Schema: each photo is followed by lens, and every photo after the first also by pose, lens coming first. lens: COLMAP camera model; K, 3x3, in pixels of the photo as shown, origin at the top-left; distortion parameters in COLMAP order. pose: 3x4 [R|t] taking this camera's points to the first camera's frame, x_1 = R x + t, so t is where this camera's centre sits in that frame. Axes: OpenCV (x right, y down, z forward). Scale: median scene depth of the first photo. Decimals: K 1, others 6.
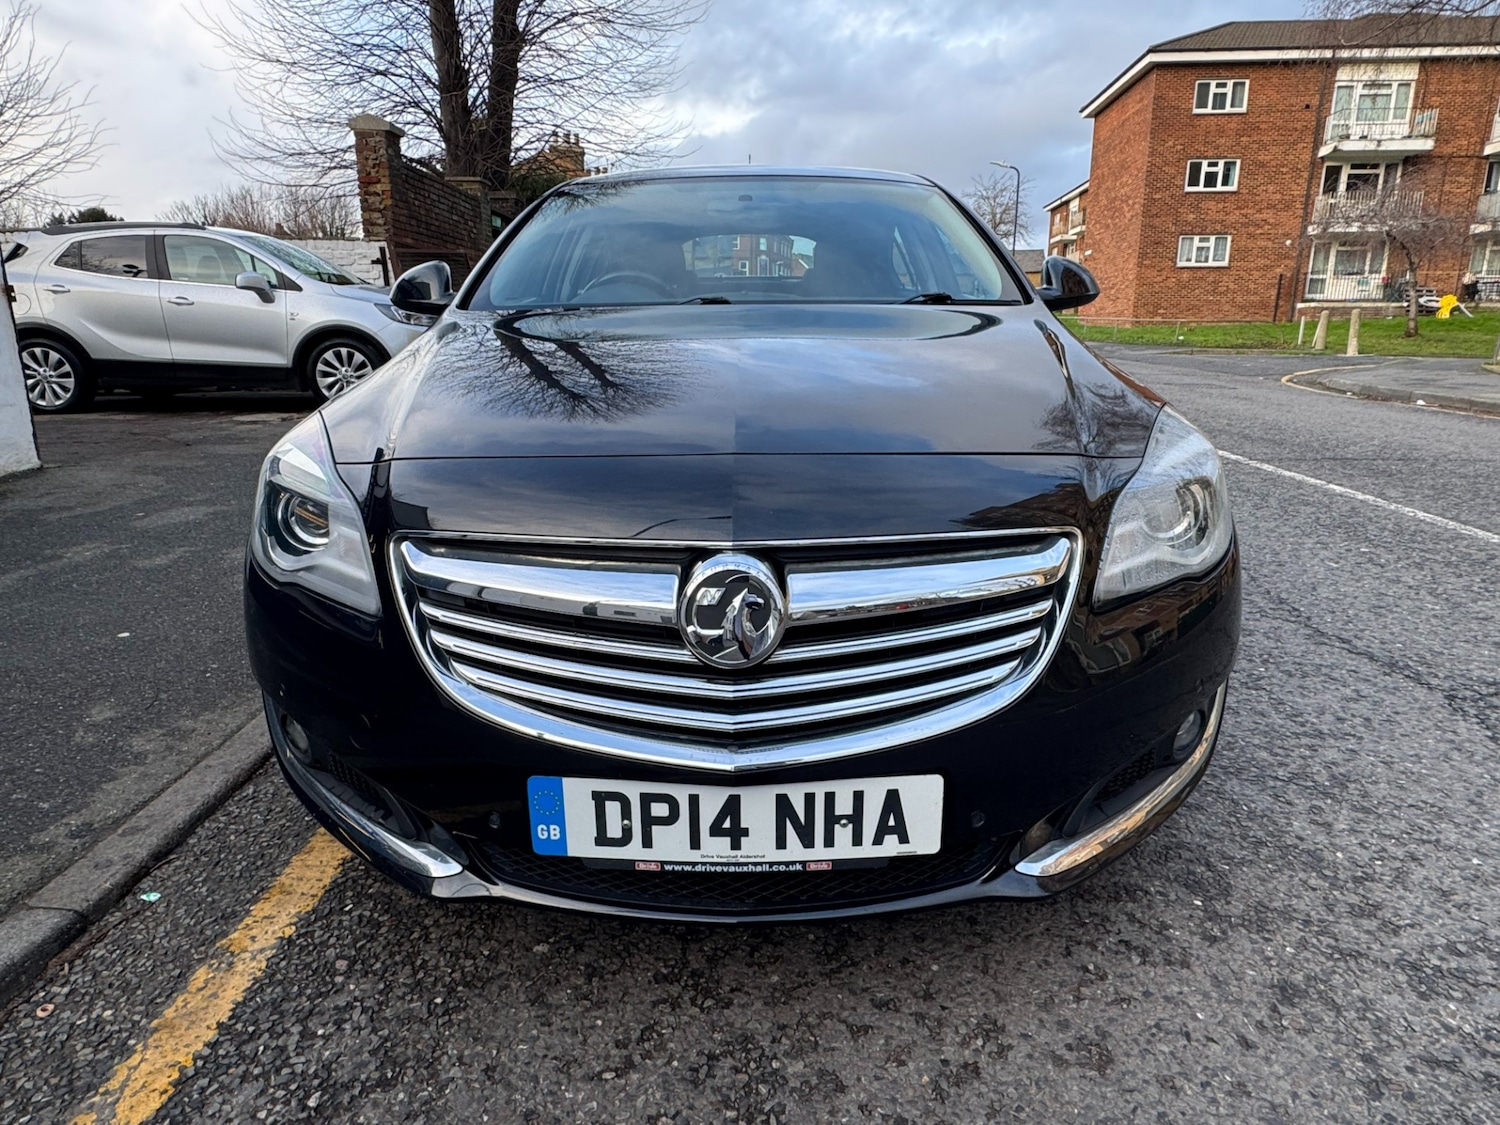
lens RADIAL K [[903.6, 0, 746.1], [0, 903.6, 564.0], [0, 0, 1]] dist [-0.002508, 0.001646]
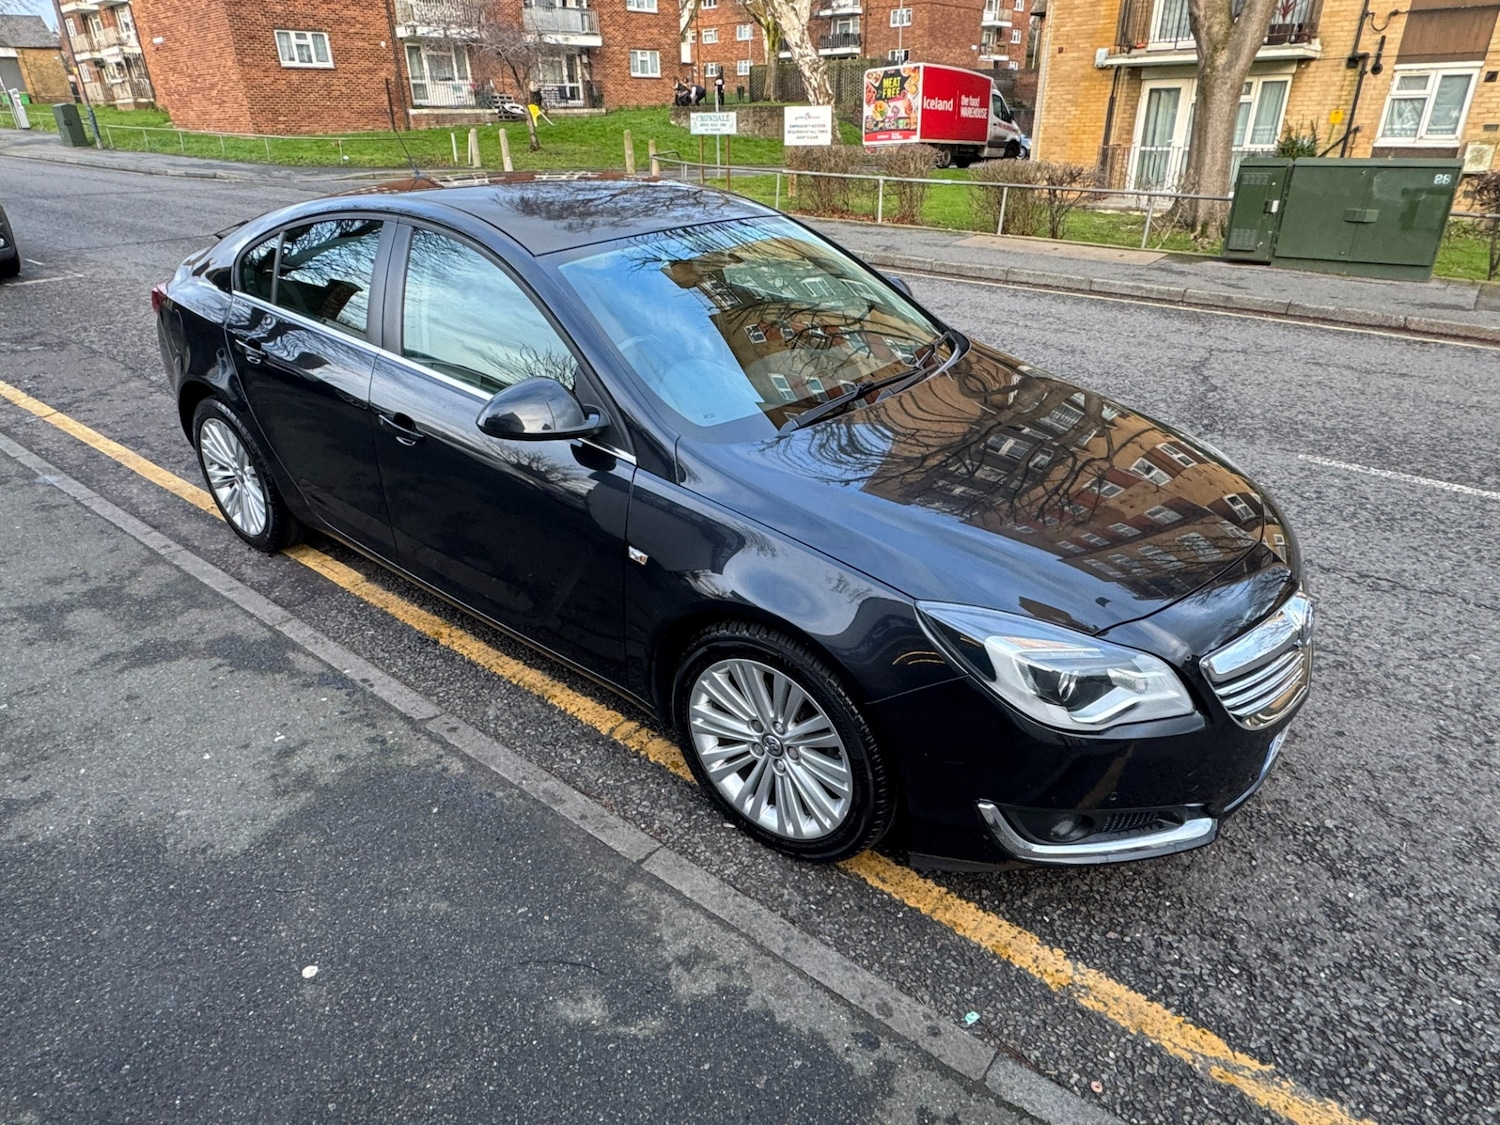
lens RADIAL K [[903.6, 0, 751.5], [0, 903.6, 564.5], [0, 0, 1]] dist [-0.002508, 0.001646]
pose [[0.605041, -0.359630, 0.710346, -0.074531], [0.204653, 0.932446, 0.297760, -0.031716], [-0.769443, -0.034782, 0.637768, 0.023398]]
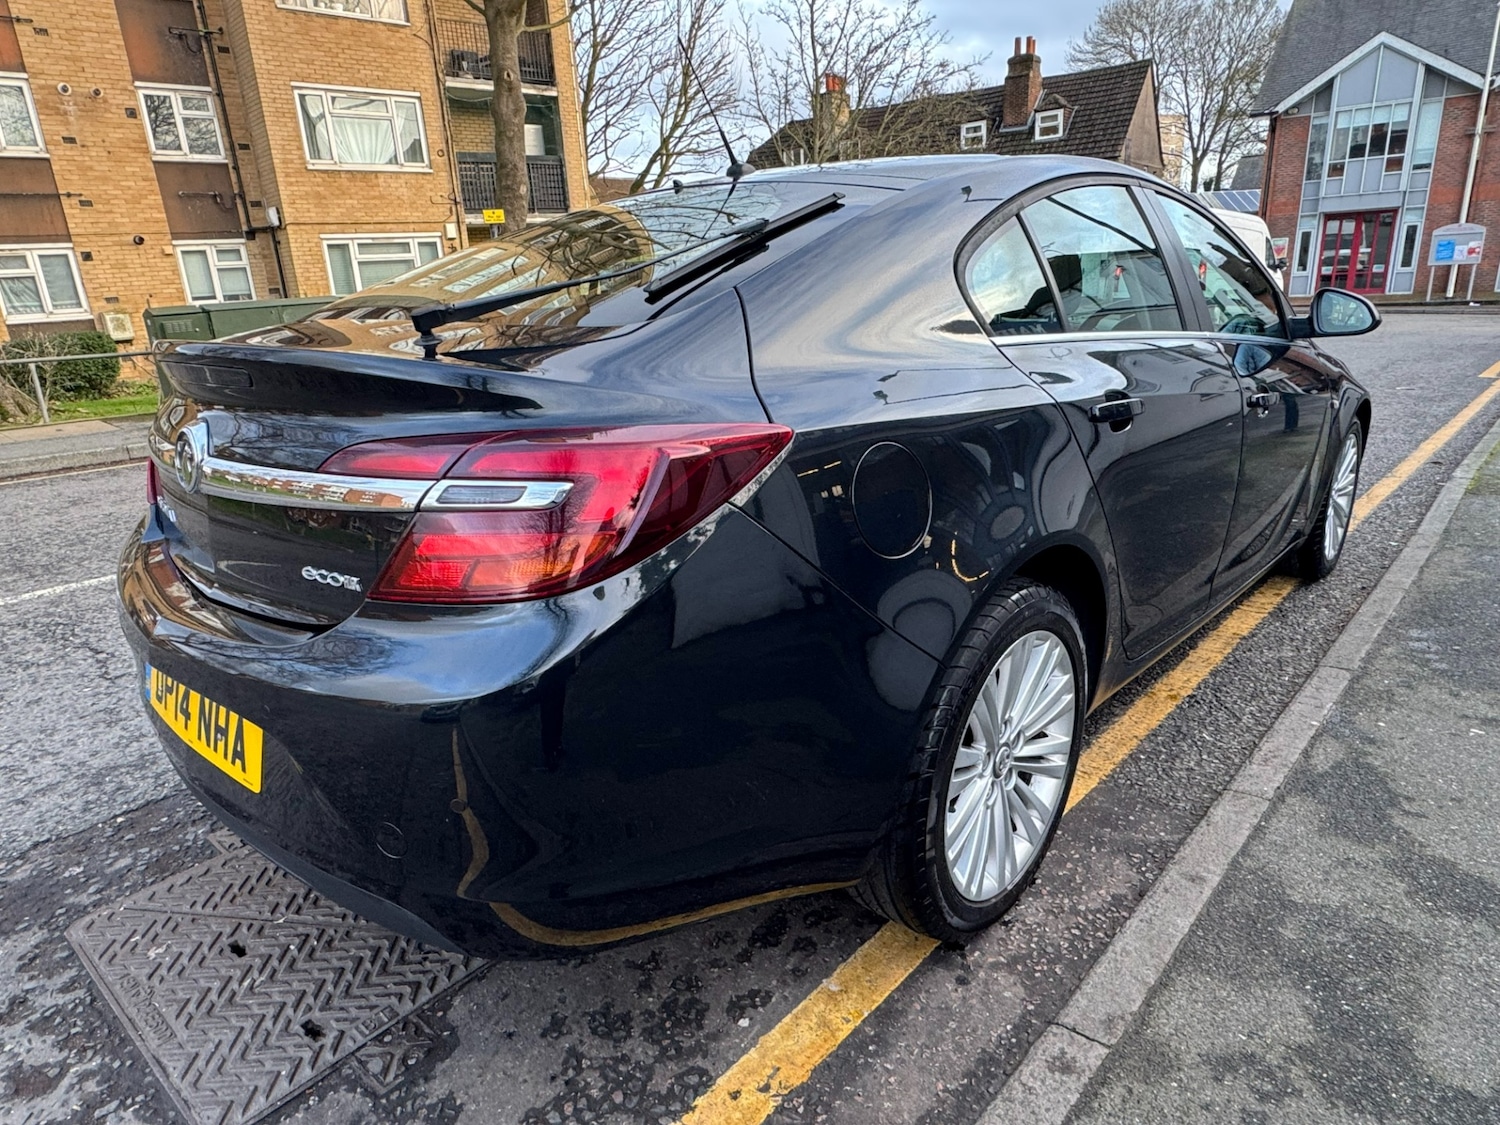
lens RADIAL K [[903.6, 0, 738.4], [0, 903.6, 566.5], [0, 0, 1]] dist [-0.002508, 0.001646]
pose [[-0.740953, -0.168758, 0.650007, -0.047695], [0.216351, 0.856320, 0.468943, -0.058577], [-0.635753, 0.488094, -0.597982, 0.186562]]
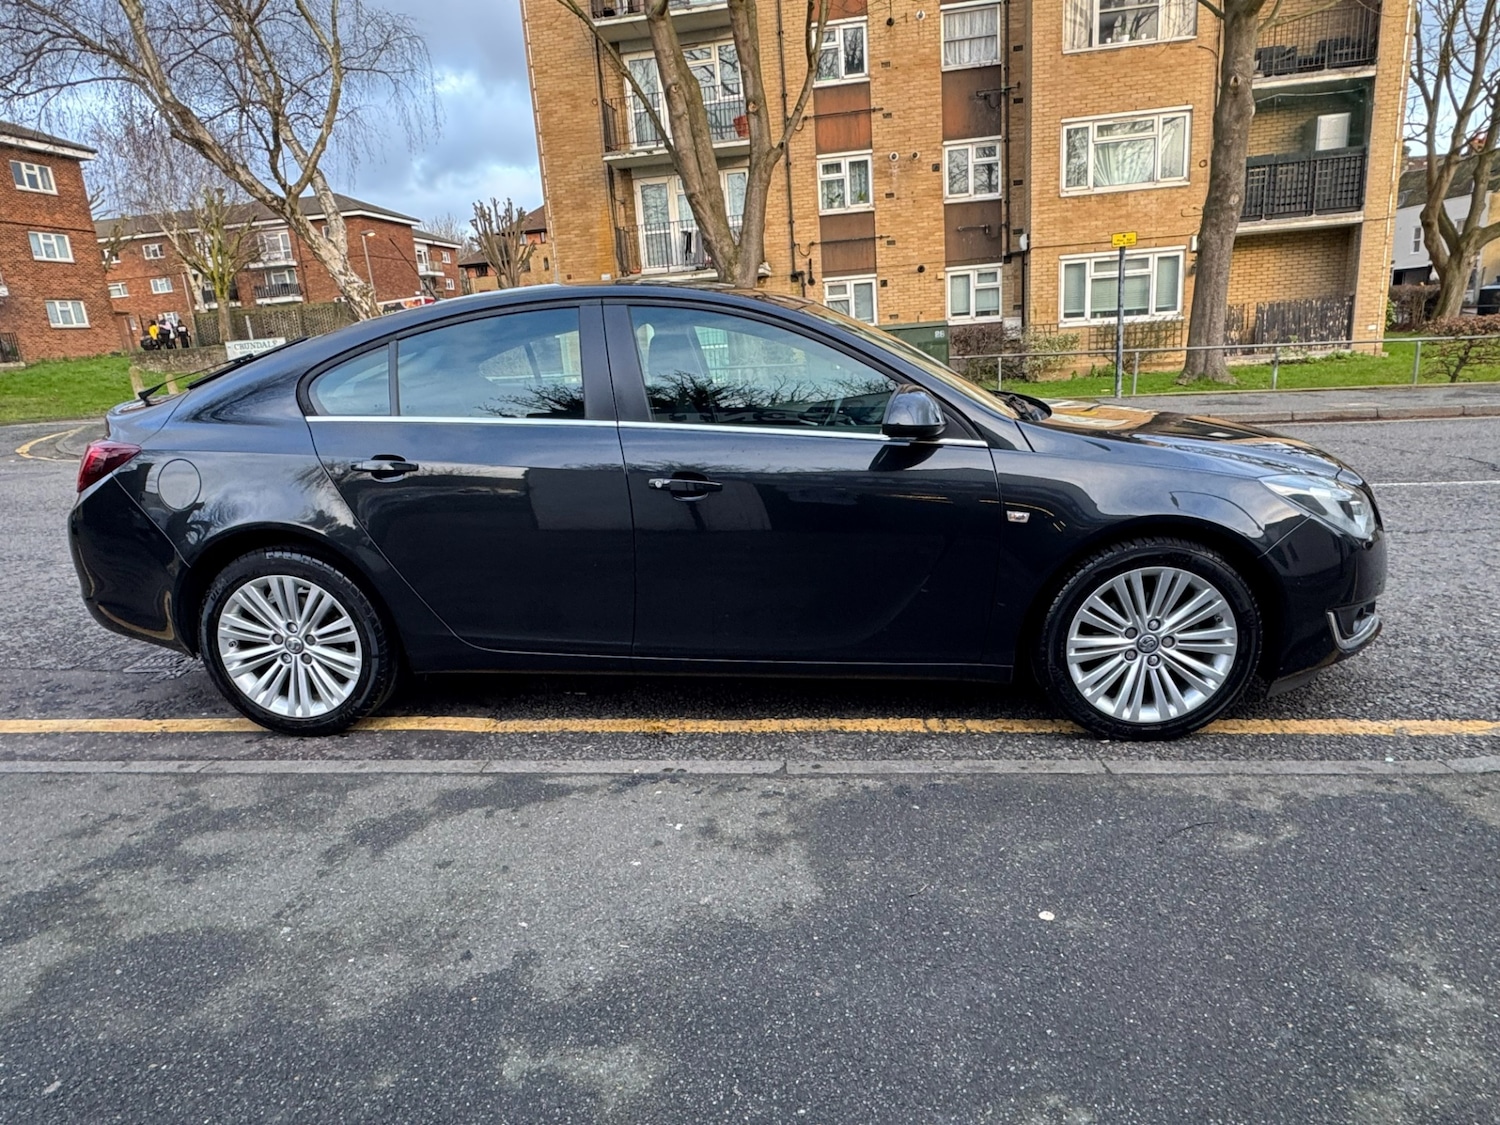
lens RADIAL K [[903.6, 0, 745.2], [0, 903.6, 564.1], [0, 0, 1]] dist [-0.002508, 0.001646]
pose [[0.077036, -0.252758, 0.964458, -0.113437], [0.309267, 0.925676, 0.217892, -0.035051], [-0.947850, 0.281490, 0.149480, 0.088925]]
